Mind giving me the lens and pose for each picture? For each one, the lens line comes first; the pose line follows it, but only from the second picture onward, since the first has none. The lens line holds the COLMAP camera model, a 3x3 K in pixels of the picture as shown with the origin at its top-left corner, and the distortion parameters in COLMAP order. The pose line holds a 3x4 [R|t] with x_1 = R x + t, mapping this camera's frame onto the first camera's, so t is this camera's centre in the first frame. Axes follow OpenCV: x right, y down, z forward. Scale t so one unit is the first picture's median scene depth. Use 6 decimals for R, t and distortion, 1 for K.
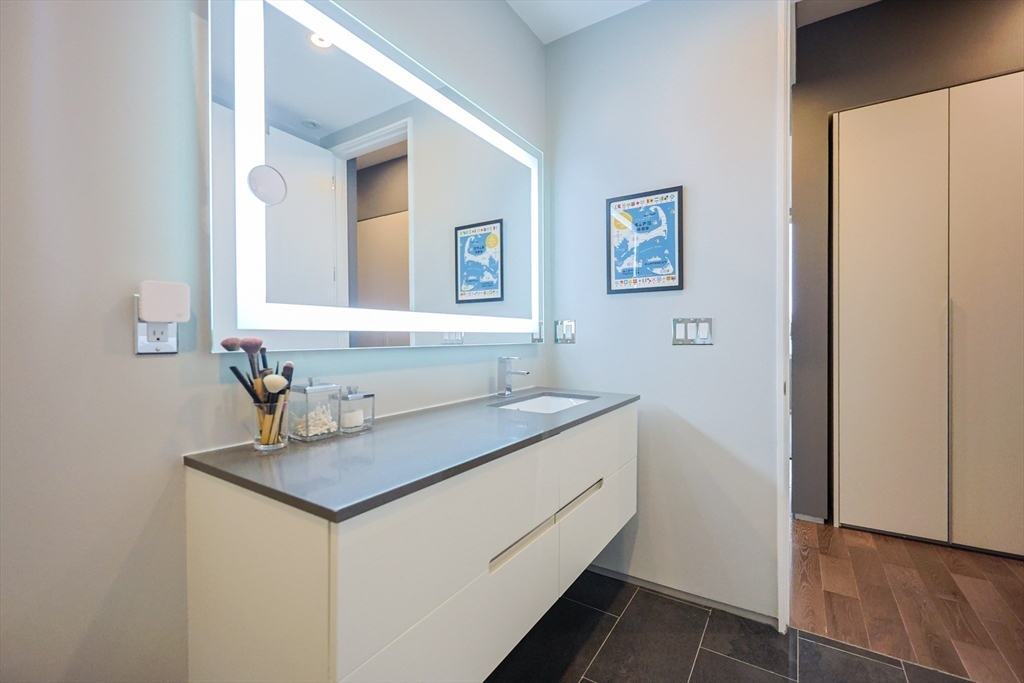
lens RADIAL K [[440.9, 0, 517.2], [0, 440.9, 341.8], [0, 0, 1]] dist [-0.000375, 0.000338]
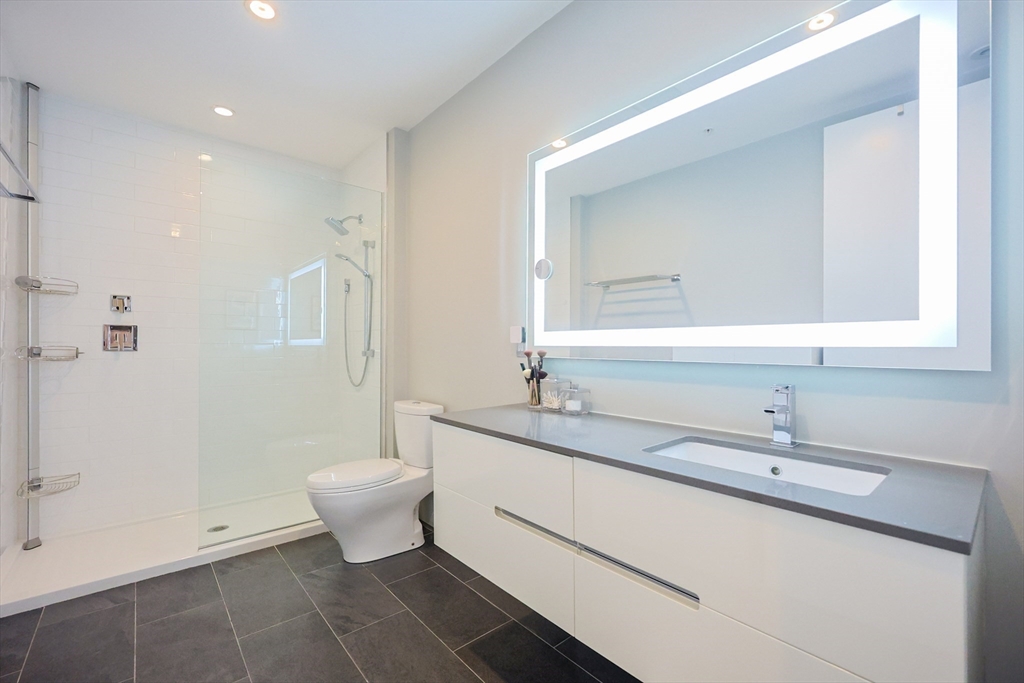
lens RADIAL K [[440.9, 0, 518.0], [0, 440.9, 342.2], [0, 0, 1]] dist [-0.000375, 0.000338]
pose [[-0.277392, -0.010514, -0.960699, 1.100280], [-0.016234, 0.999849, -0.006255, -0.026826], [0.960620, 0.013861, -0.277521, 1.234366]]
